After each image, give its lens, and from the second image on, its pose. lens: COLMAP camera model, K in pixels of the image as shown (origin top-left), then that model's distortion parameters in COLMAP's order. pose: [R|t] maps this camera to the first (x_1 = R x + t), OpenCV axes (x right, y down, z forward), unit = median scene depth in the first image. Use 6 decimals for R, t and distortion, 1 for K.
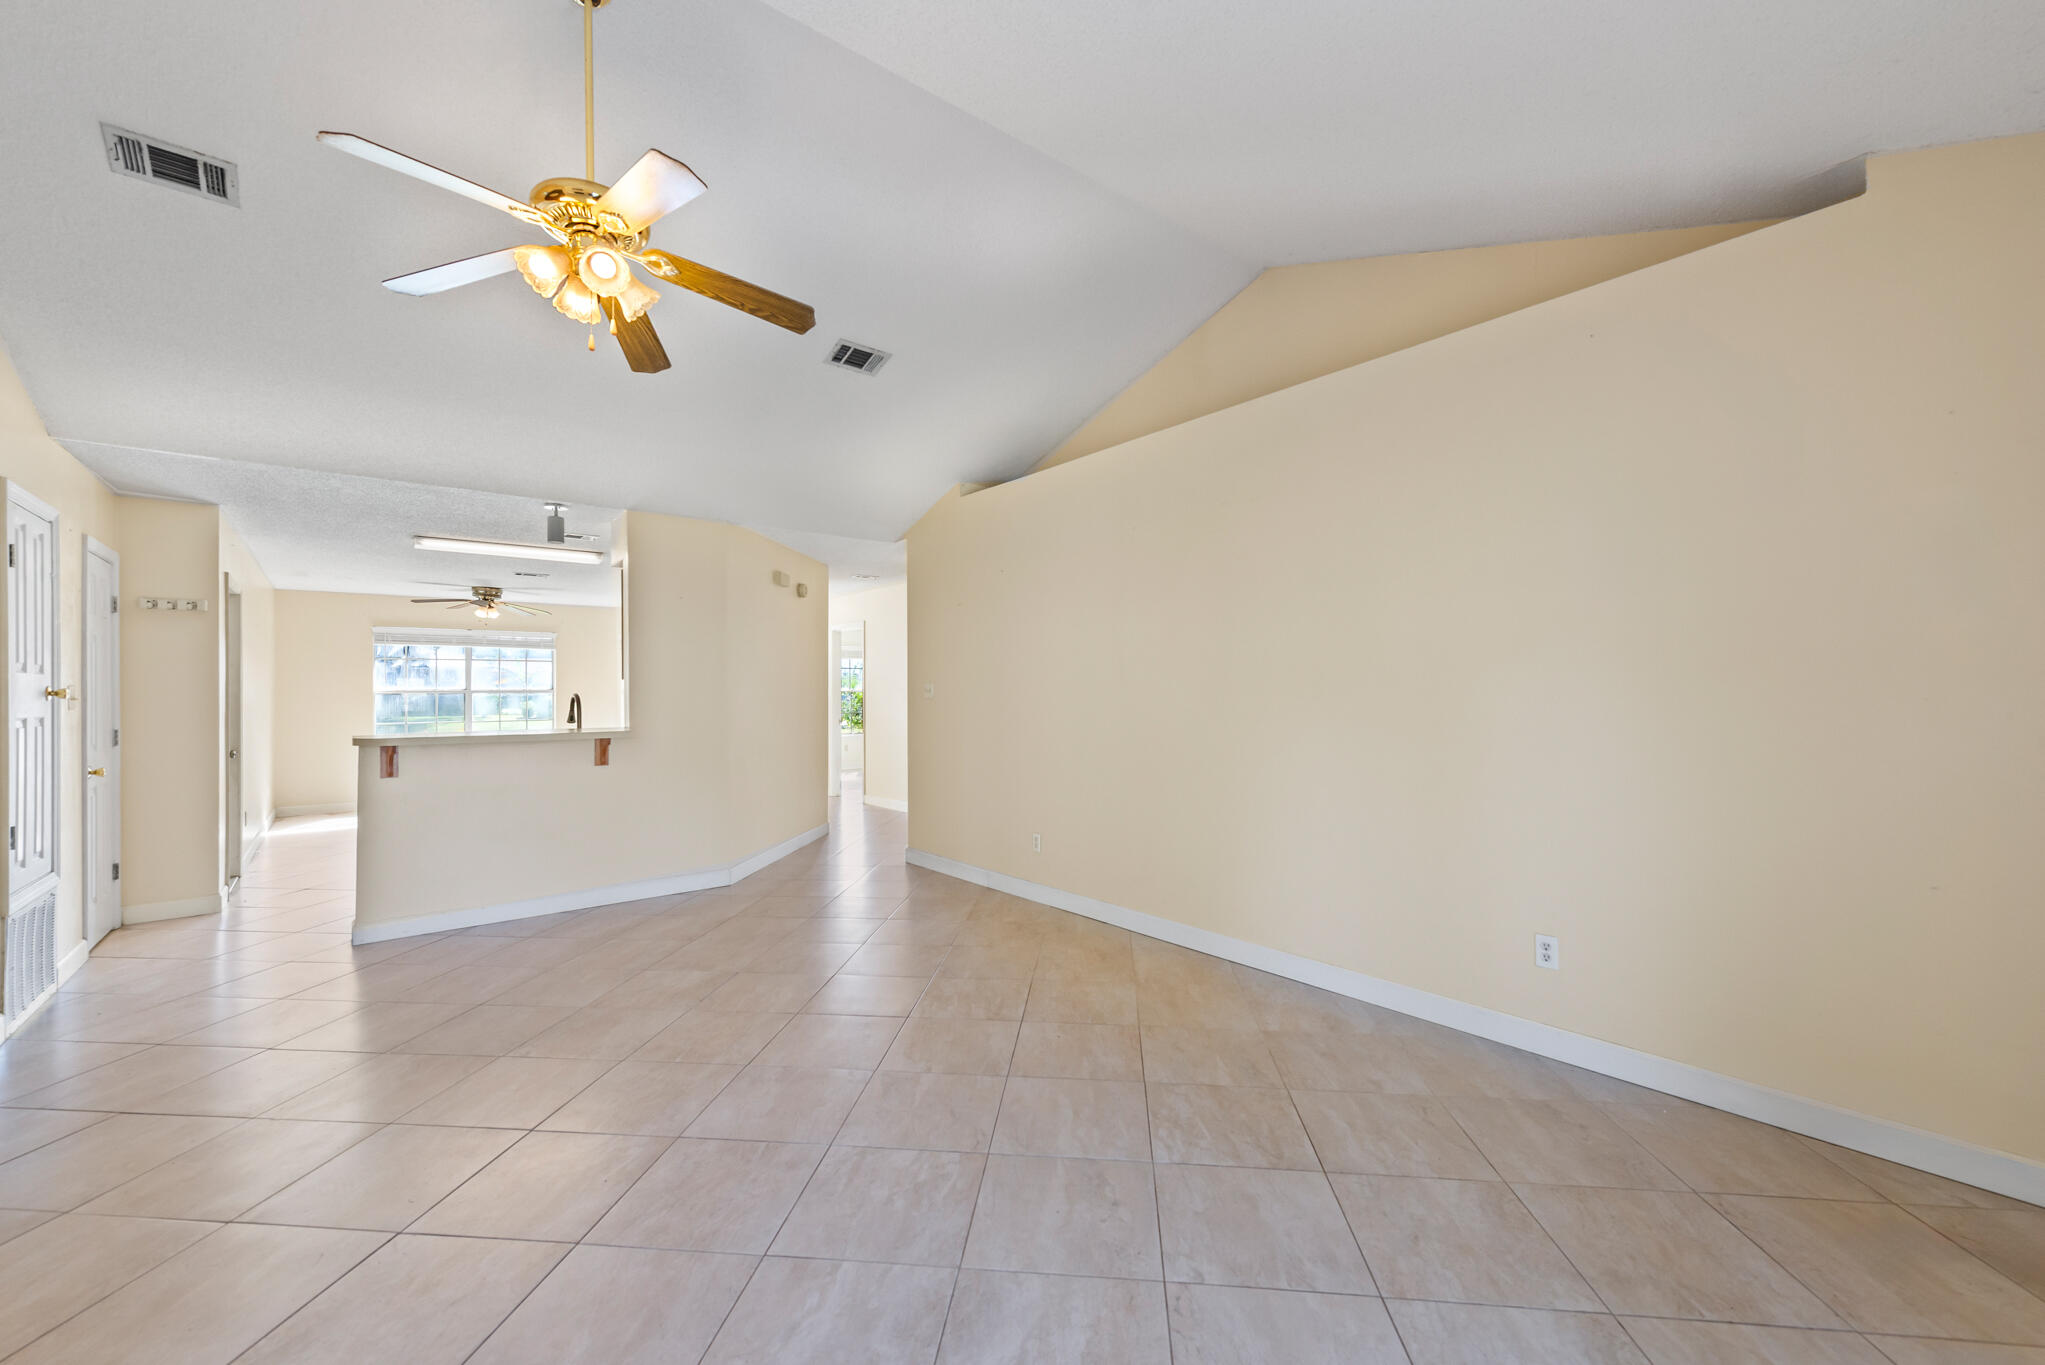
lens RADIAL K [[815.0, 0, 1014.2], [0, 815.0, 682.4], [0, 0, 1]] dist [0.000429, -0.000334]
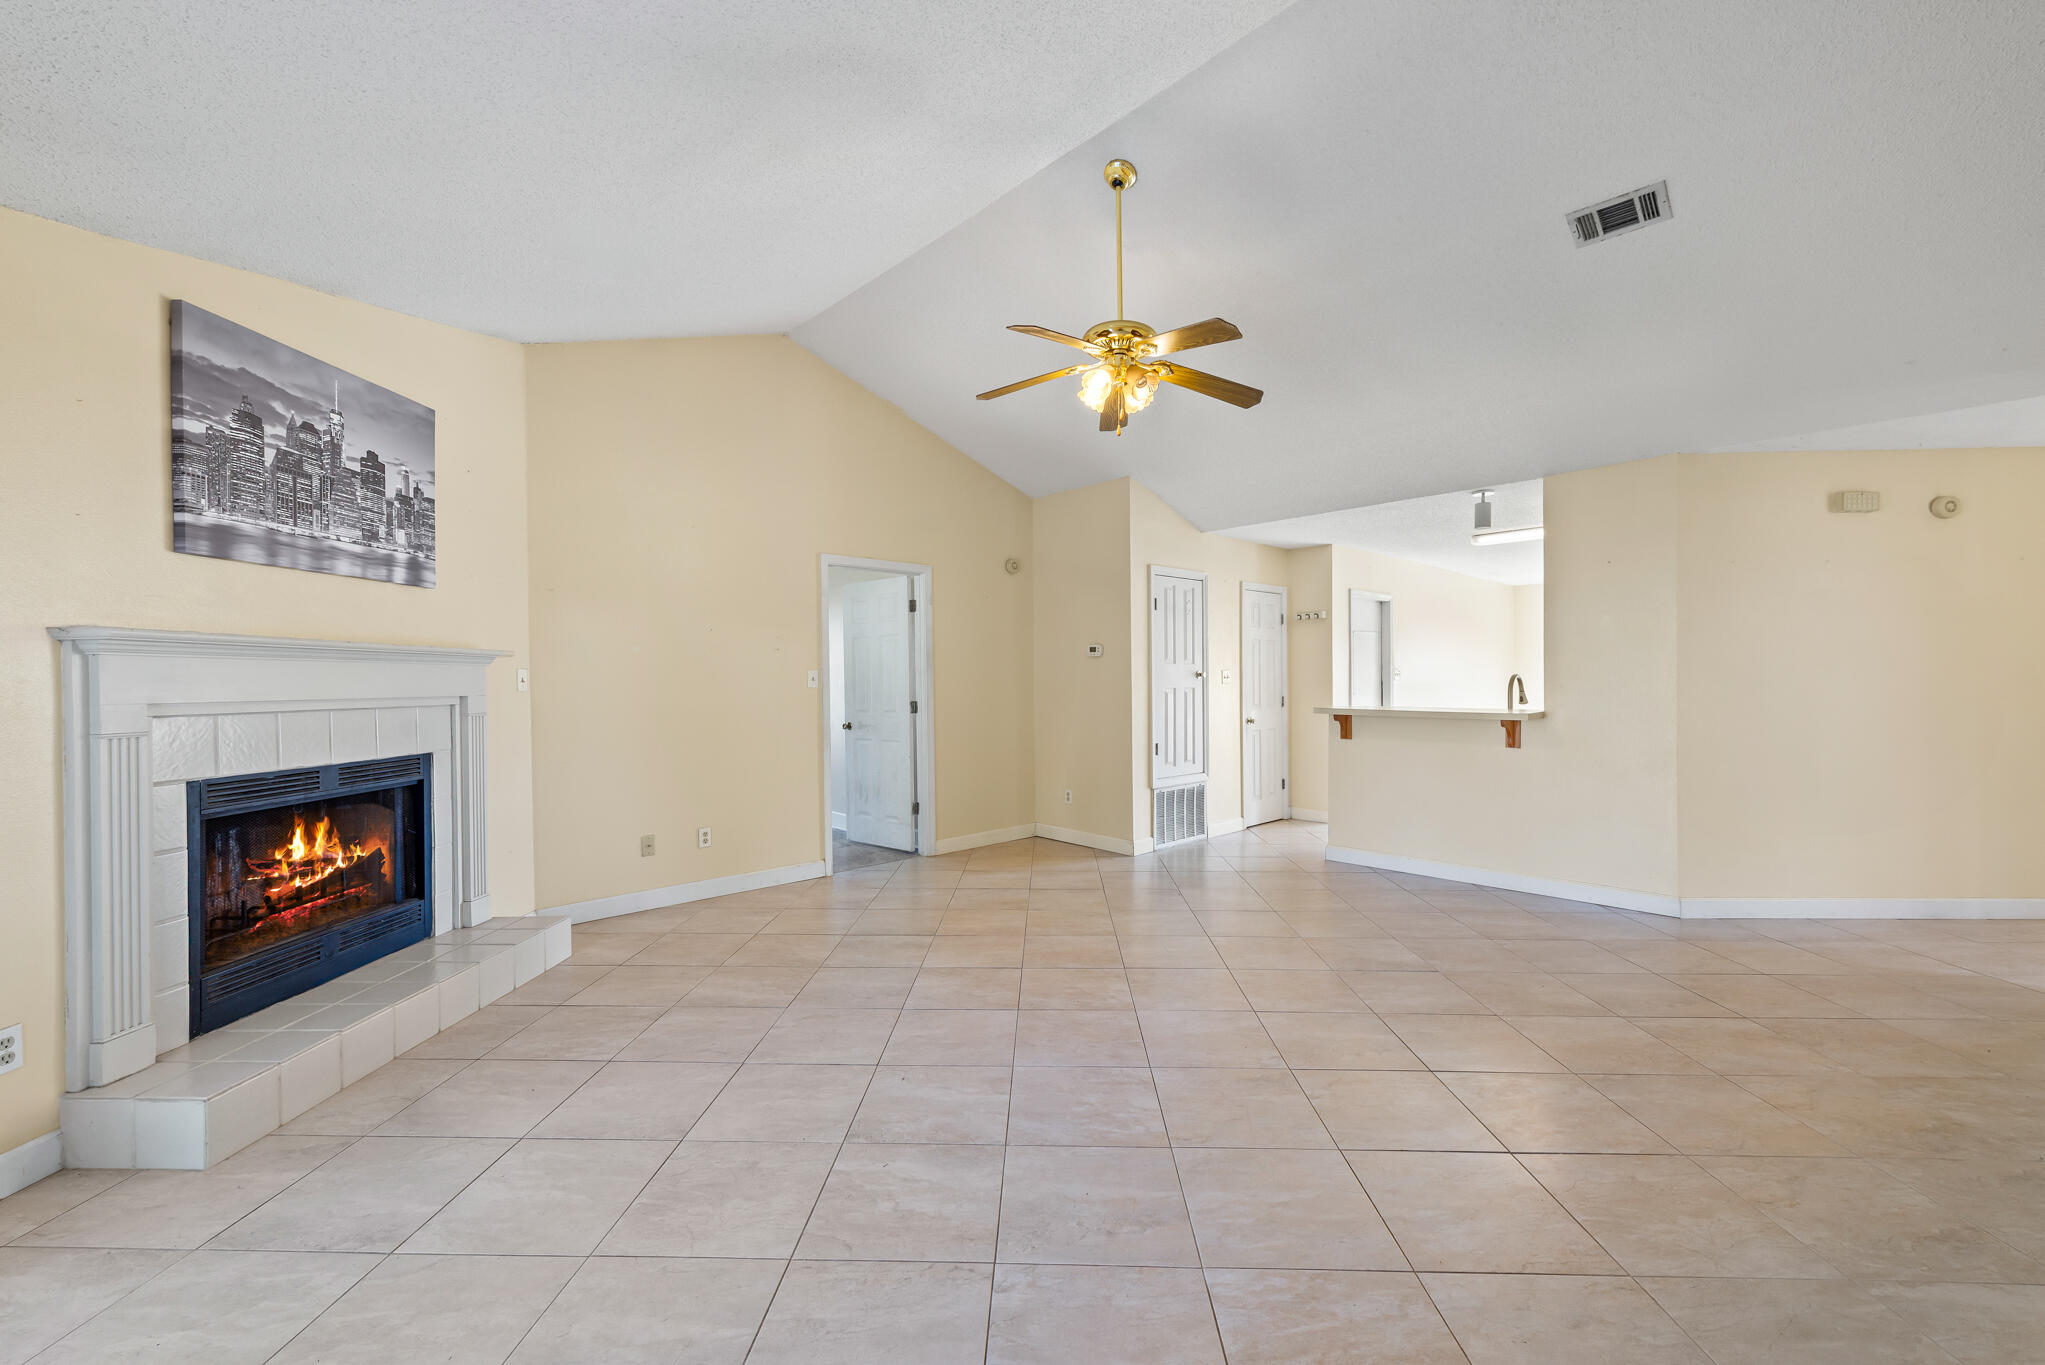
lens RADIAL K [[805.4, 0, 1024.3], [0, 805.4, 684.0], [0, 0, 1]] dist [0.017842, -0.005280]
pose [[0.079152, 0.013532, -0.996771, 0.582144], [0.017969, 0.999726, 0.014999, -0.000178], [0.996701, -0.019098, 0.078887, 0.477006]]
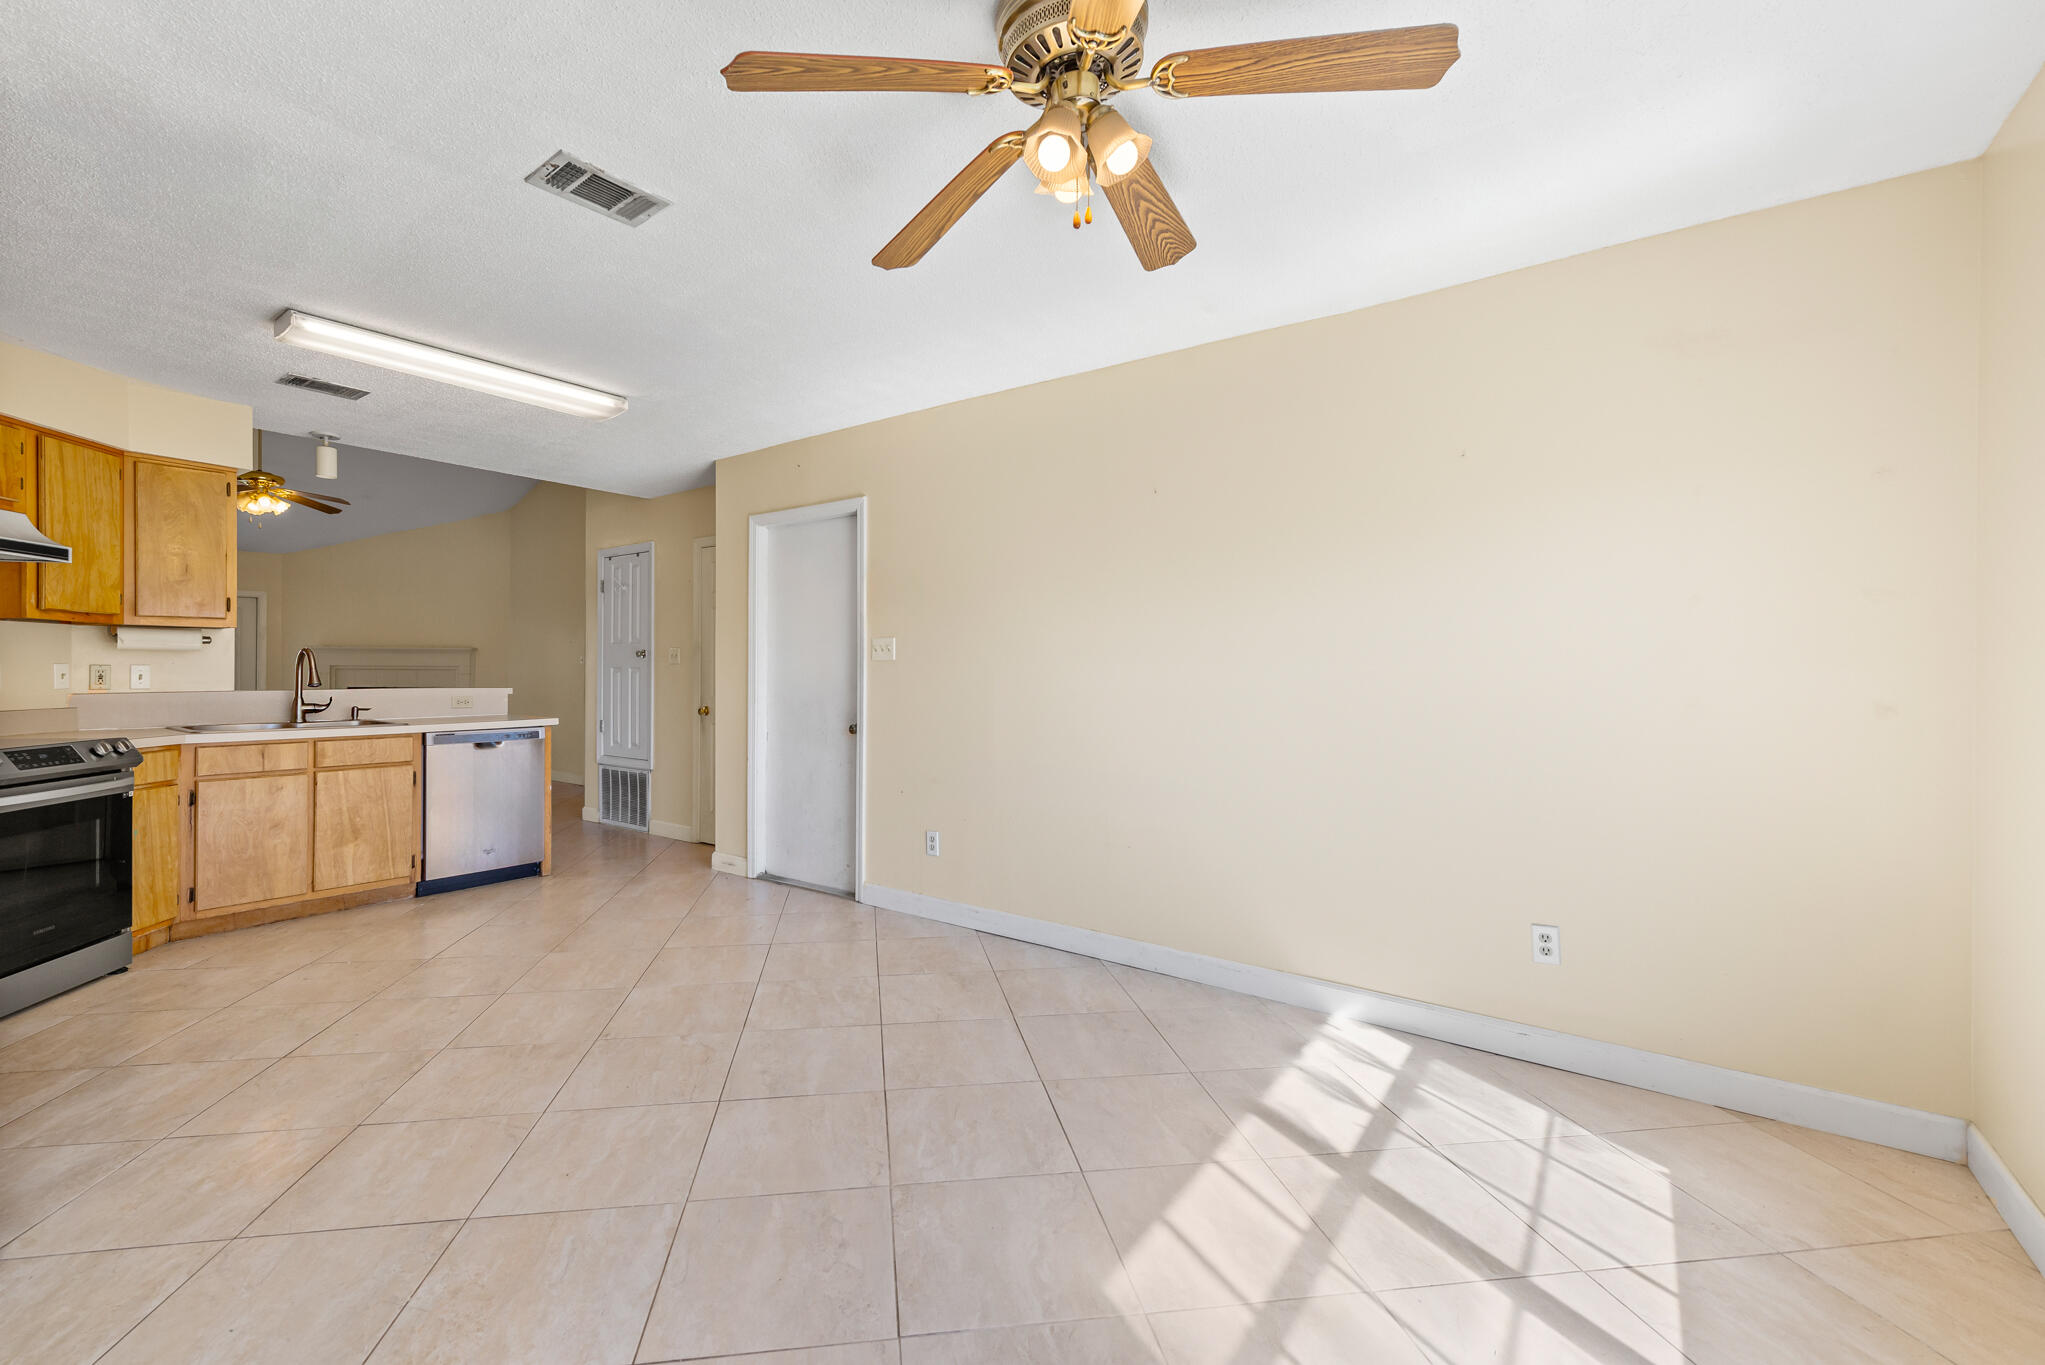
lens RADIAL K [[884.4, 0, 1020.9], [0, 884.4, 674.9], [0, 0, 1]] dist [-0.003381, -0.001170]
pose [[-0.965305, 0.001346, -0.261123, -1.451148], [0.003948, 0.999948, -0.009438, 0.075851], [0.261096, -0.010141, -0.965259, 2.977513]]
